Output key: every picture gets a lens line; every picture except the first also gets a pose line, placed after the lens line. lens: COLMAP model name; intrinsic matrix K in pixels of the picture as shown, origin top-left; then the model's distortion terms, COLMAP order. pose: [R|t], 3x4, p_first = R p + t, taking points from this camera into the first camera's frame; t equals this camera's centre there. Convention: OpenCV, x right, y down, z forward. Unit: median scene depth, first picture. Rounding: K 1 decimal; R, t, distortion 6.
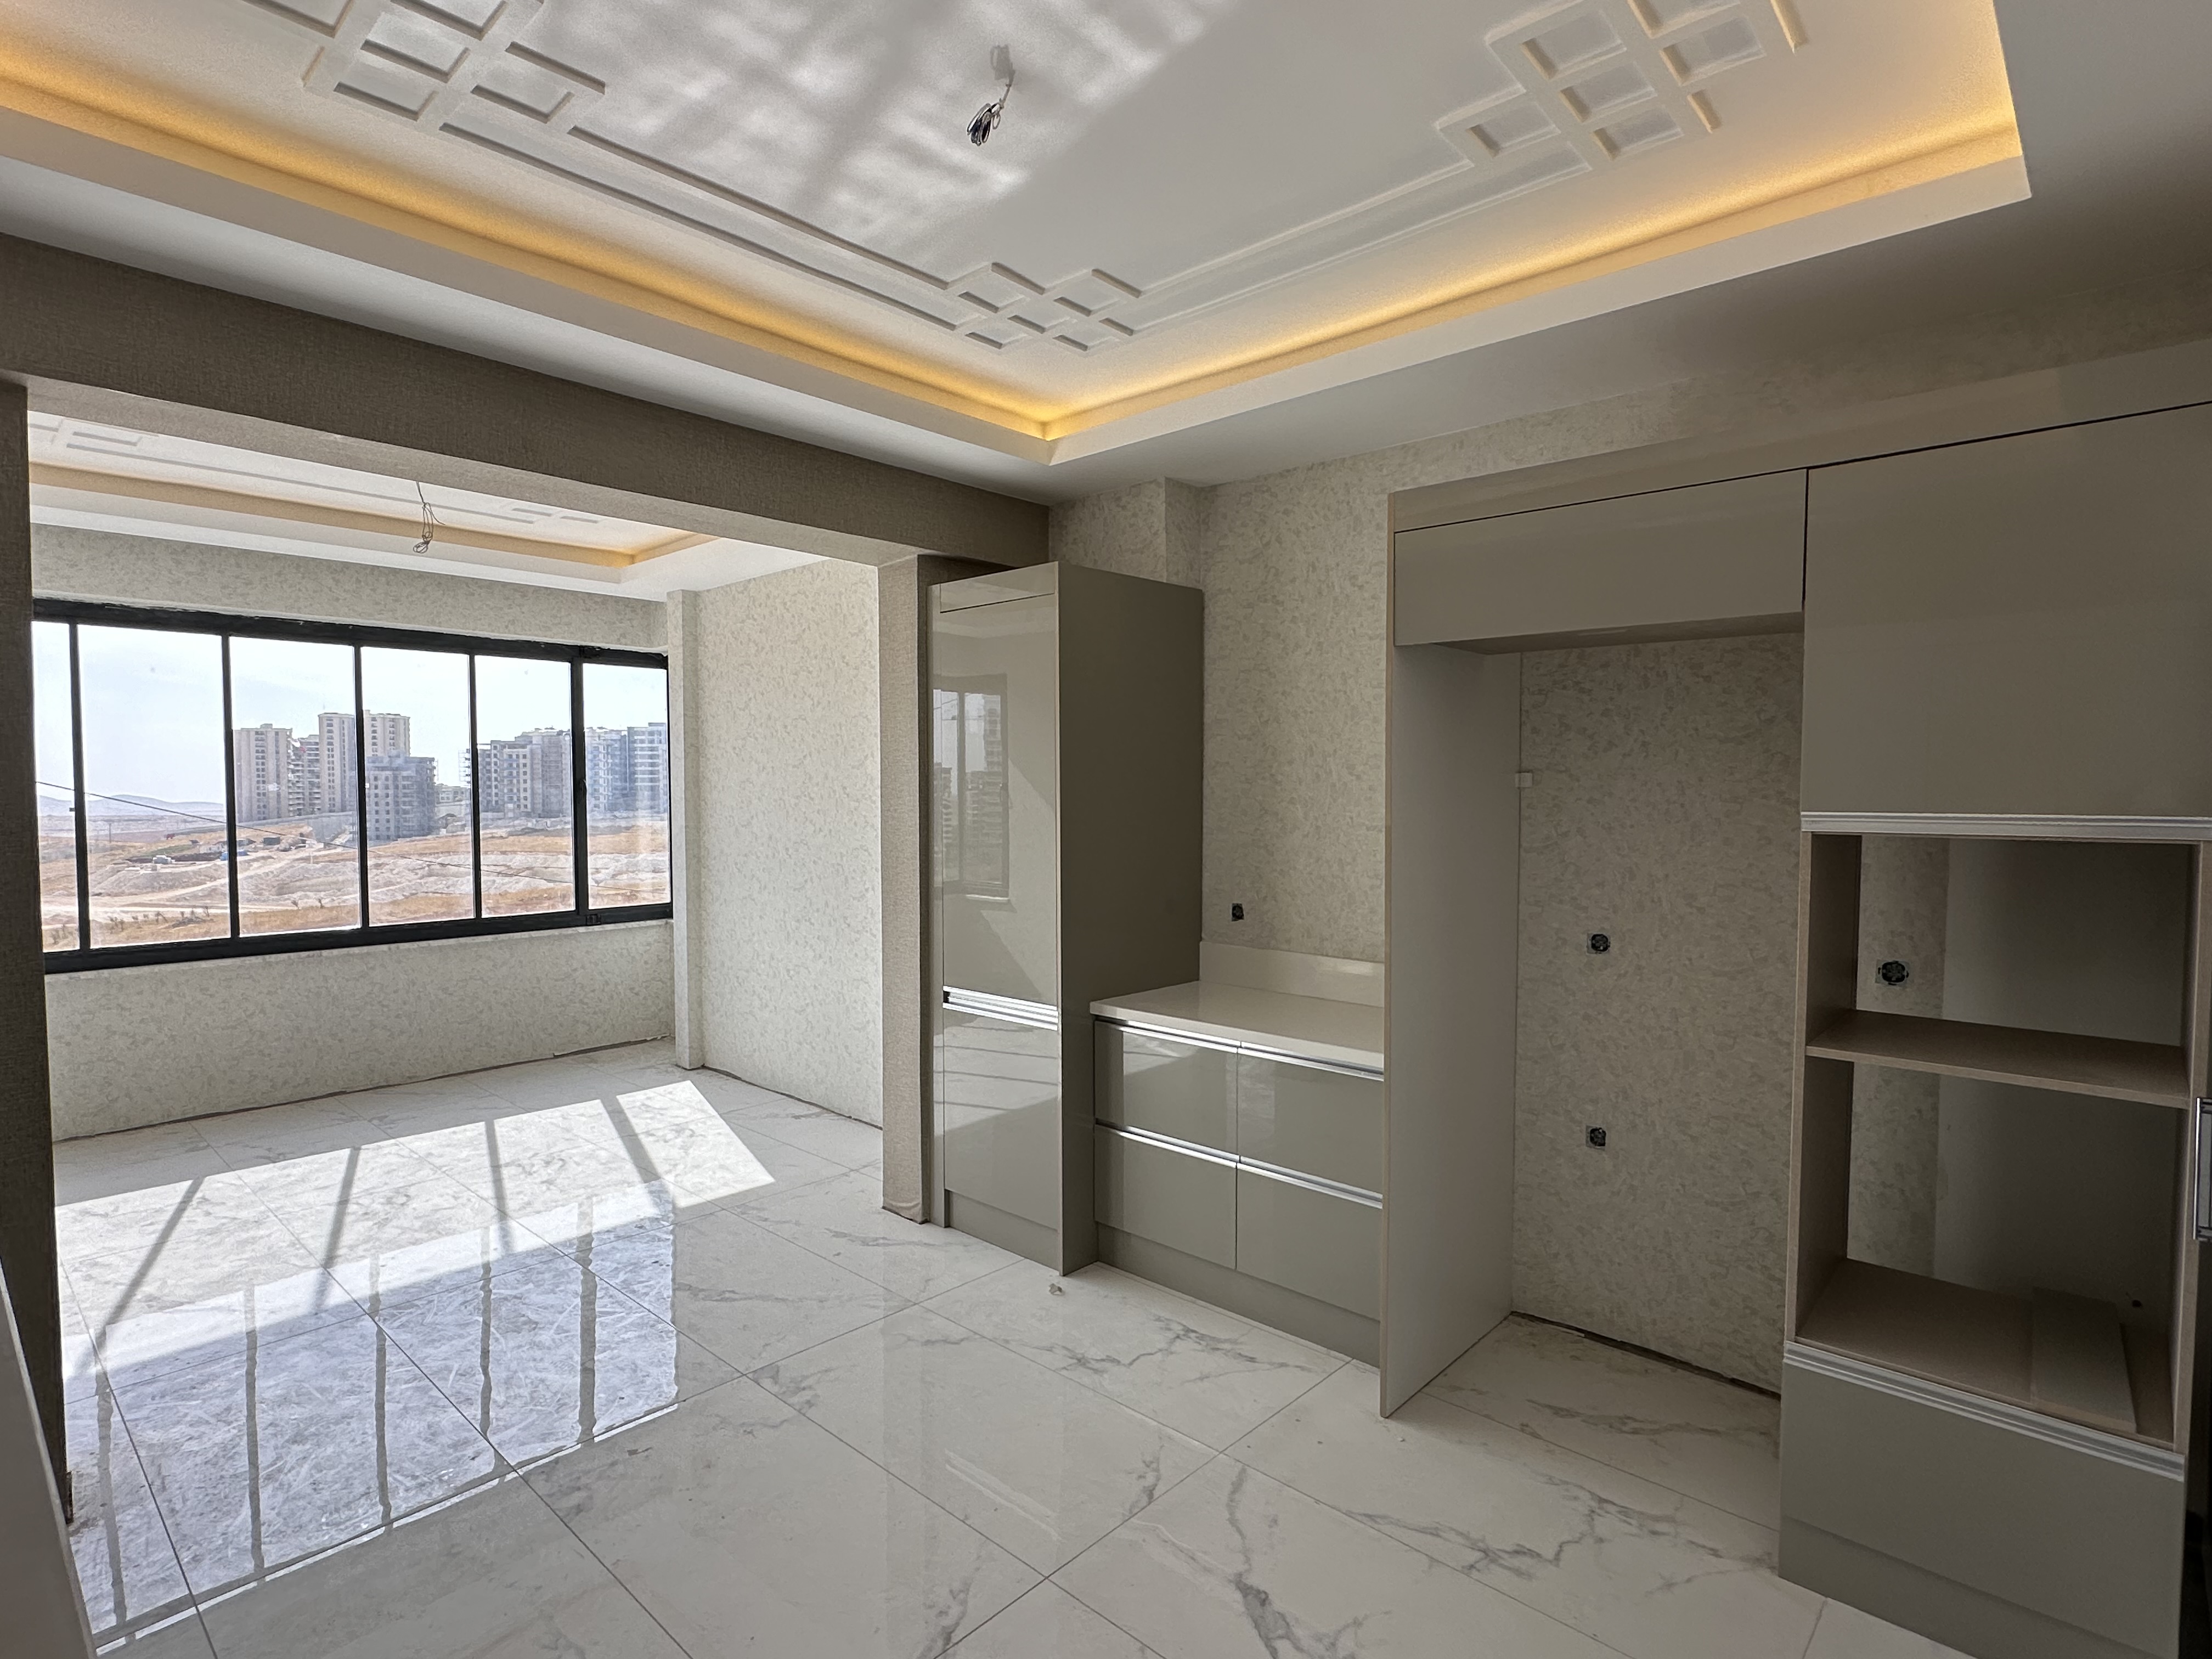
lens RADIAL K [[1124.8, 0, 1100.9], [0, 1124.8, 827.7], [0, 0, 1]] dist [-0.004569, 0.001282]
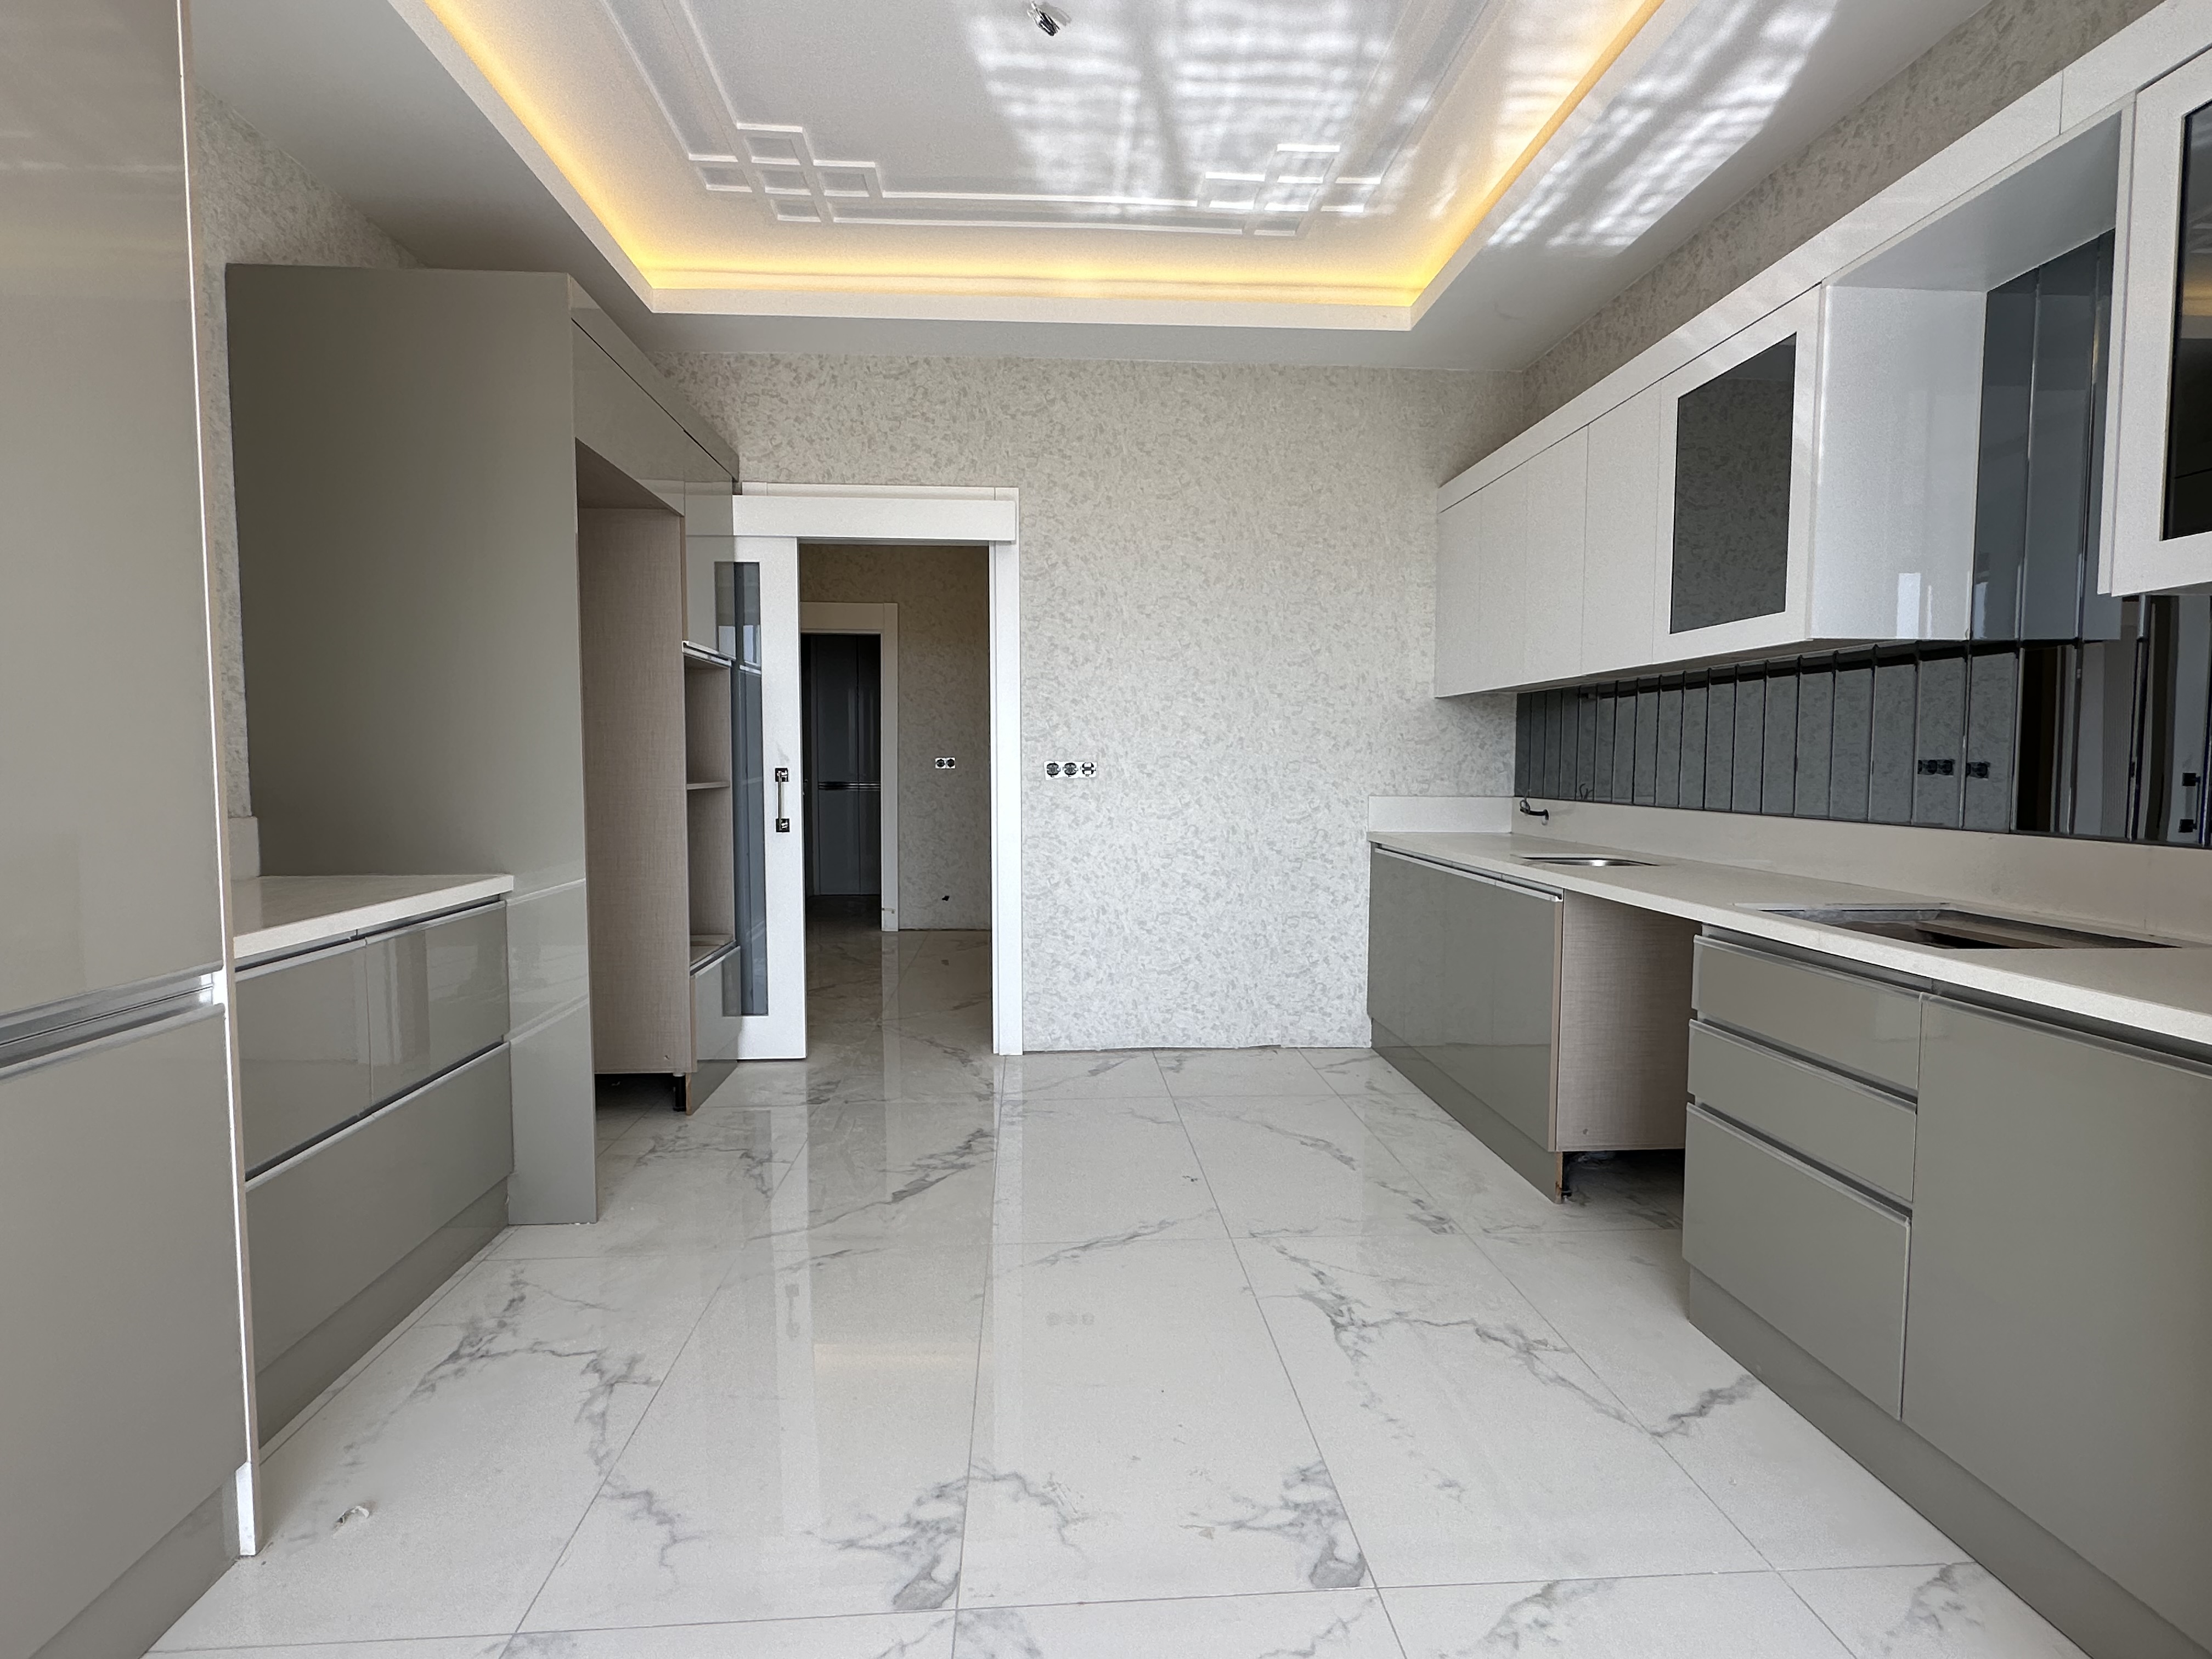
lens RADIAL K [[1124.8, 0, 1111.5], [0, 1124.8, 832.7], [0, 0, 1]] dist [-0.004569, 0.001282]
pose [[-0.726993, -0.046839, 0.685046, -0.391097], [0.019585, 0.995850, 0.088874, 0.053201], [-0.686366, 0.078027, -0.723058, 0.723162]]
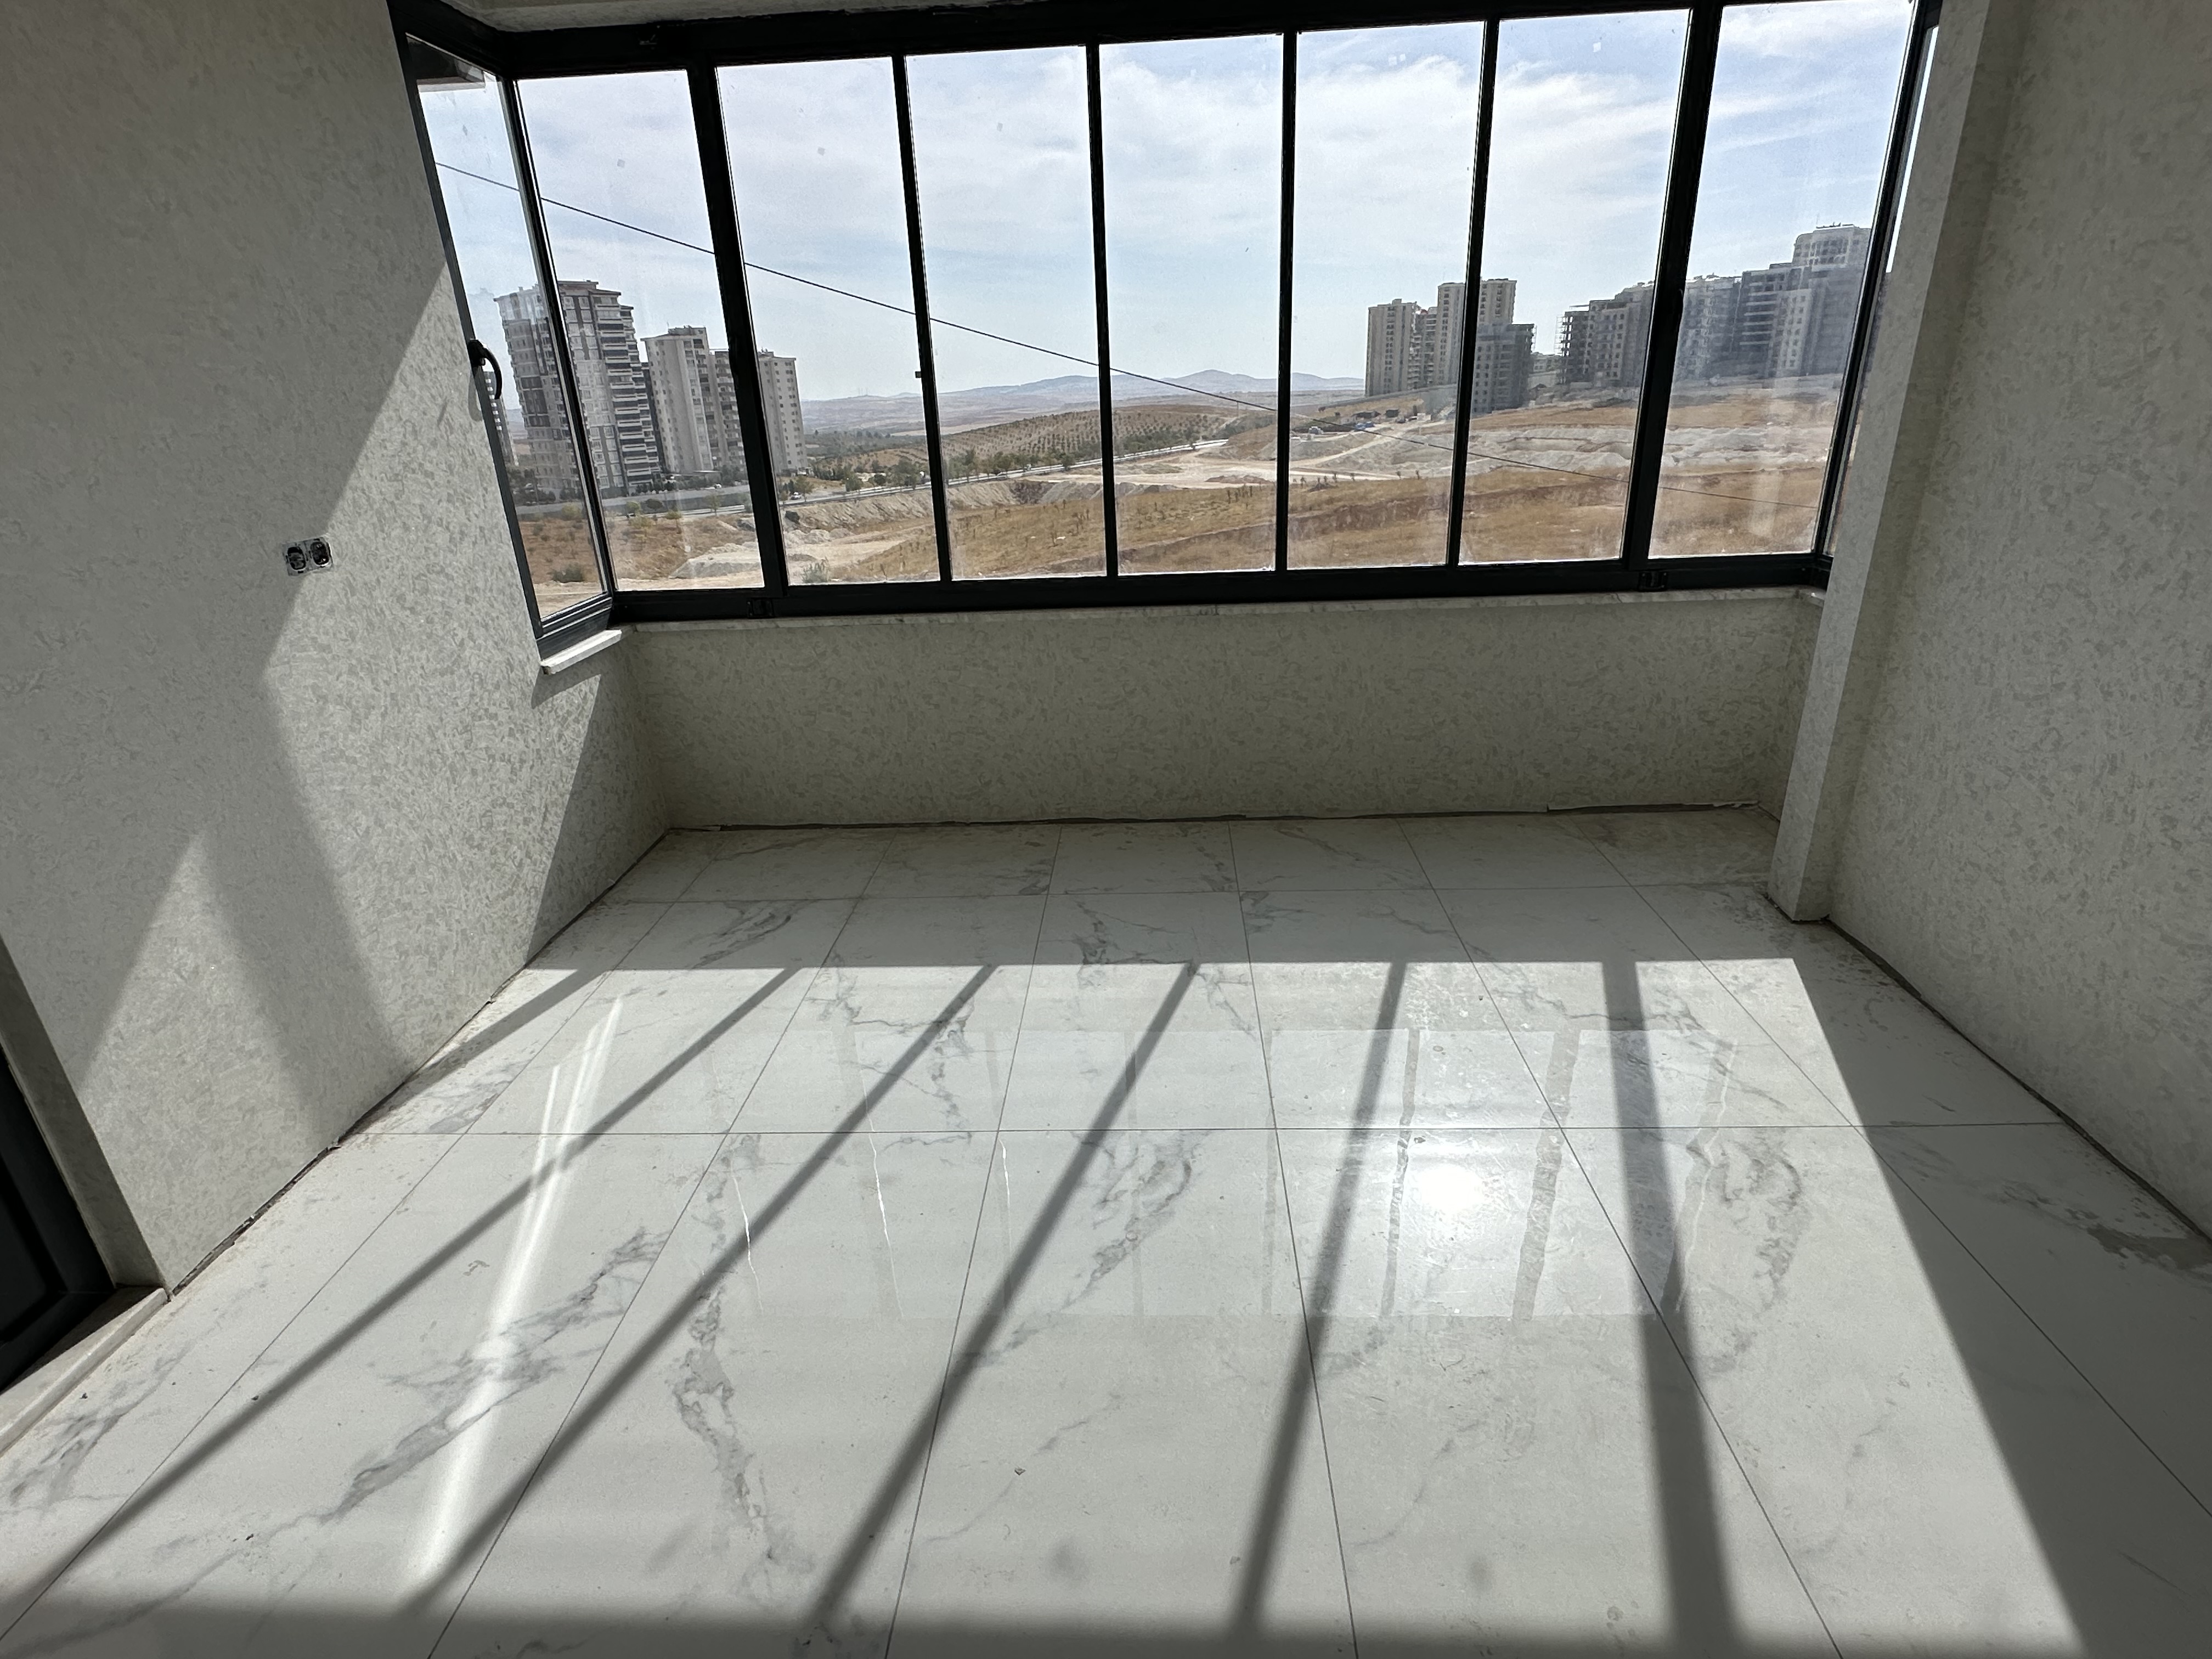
lens RADIAL K [[1124.8, 0, 1107.6], [0, 1124.8, 839.4], [0, 0, 1]] dist [-0.004569, 0.001282]
pose [[0.645348, 0.268874, -0.715006, -0.256141], [0.011596, 0.932451, 0.361109, 0.001942], [0.763801, -0.241332, 0.598638, 0.568870]]
